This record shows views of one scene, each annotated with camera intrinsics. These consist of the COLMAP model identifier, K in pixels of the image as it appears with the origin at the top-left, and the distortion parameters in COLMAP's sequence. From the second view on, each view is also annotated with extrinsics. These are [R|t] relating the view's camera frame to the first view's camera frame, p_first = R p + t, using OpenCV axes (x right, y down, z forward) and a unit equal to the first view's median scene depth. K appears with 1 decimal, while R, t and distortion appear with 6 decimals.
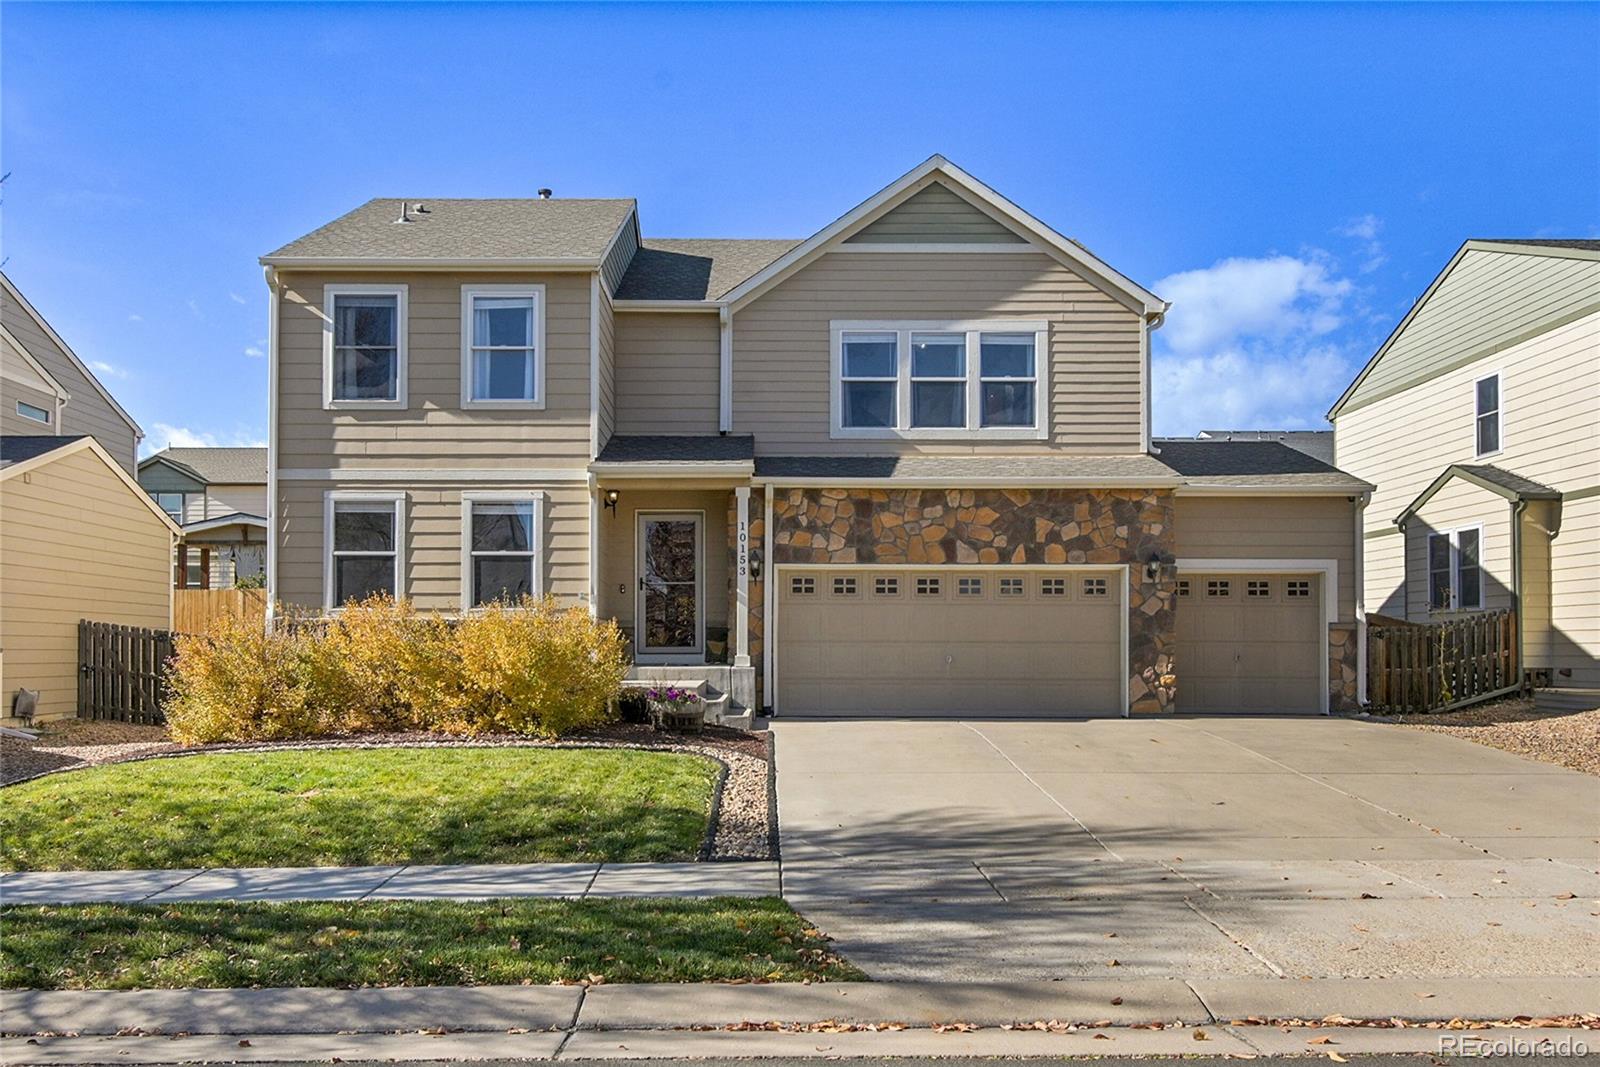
lens RADIAL K [[1320.3, 0, 798.3], [0, 1320.3, 599.3], [0, 0, 1]] dist [0.000730, -0.002021]
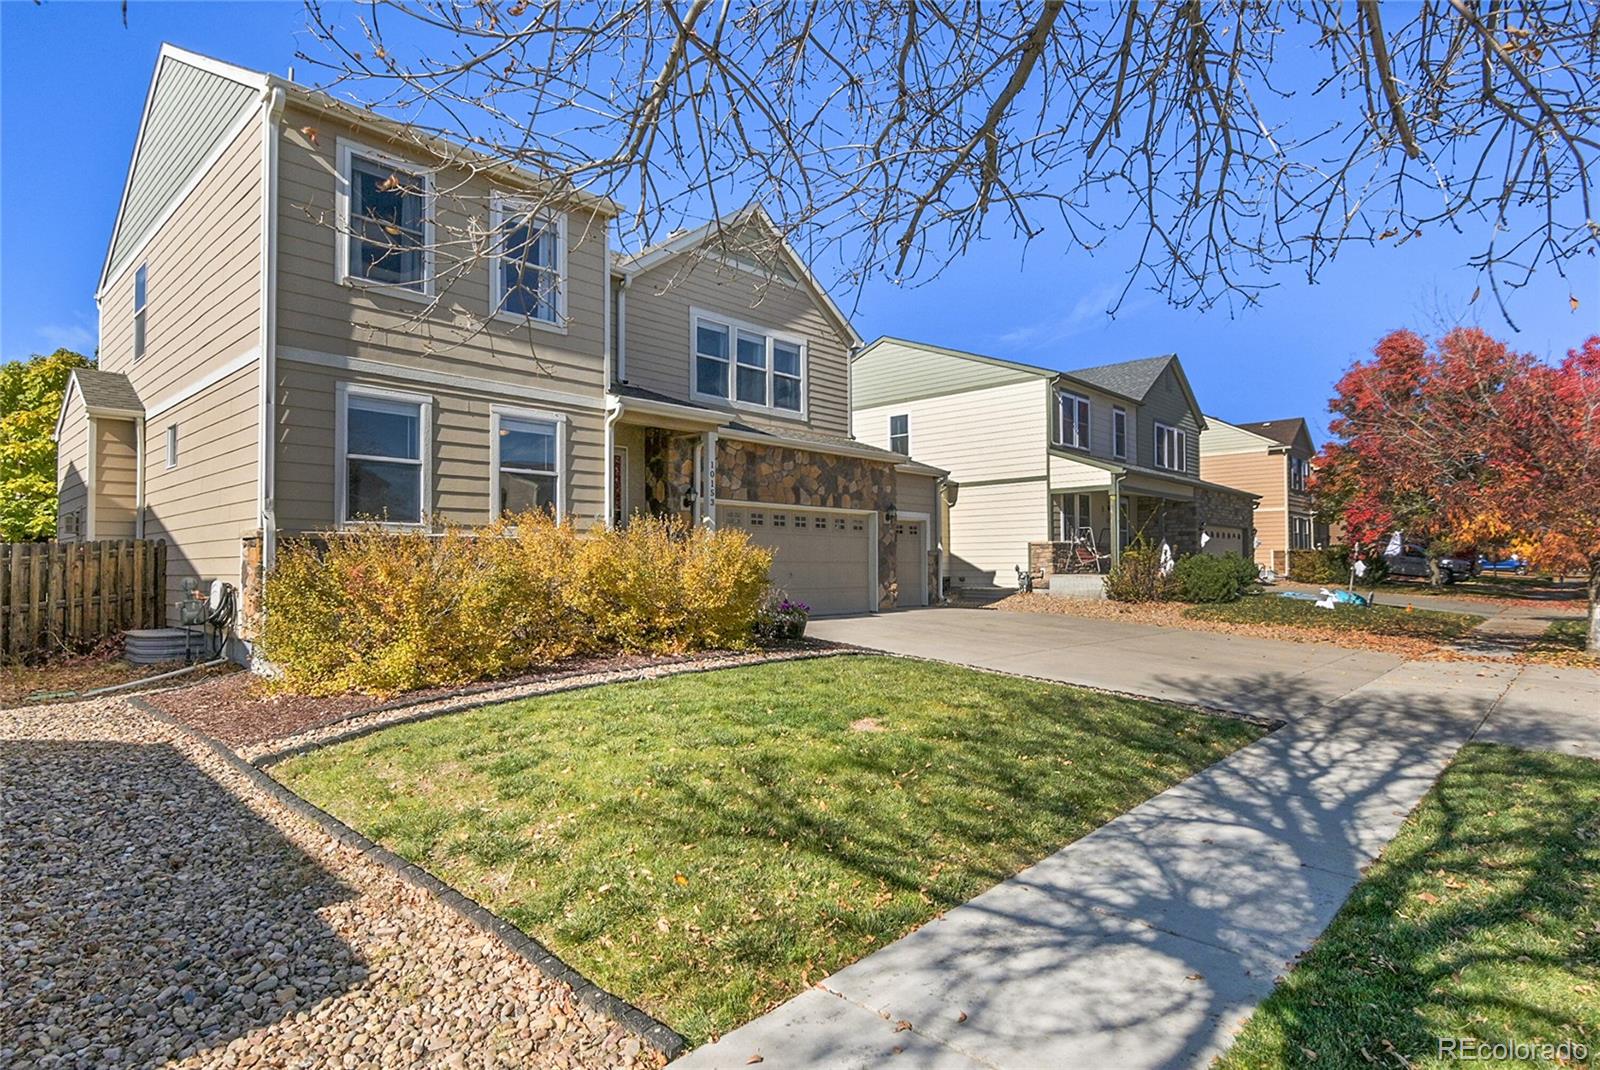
lens RADIAL K [[848.2, 0, 800.0], [0, 848.2, 535.0], [0, 0, 1]] dist [0.003648, 0.001010]
pose [[0.692259, 0.024660, 0.721227, -0.539364], [-0.022945, 0.999663, -0.012157, 0.015729], [-0.721284, -0.008133, 0.692592, 0.408850]]
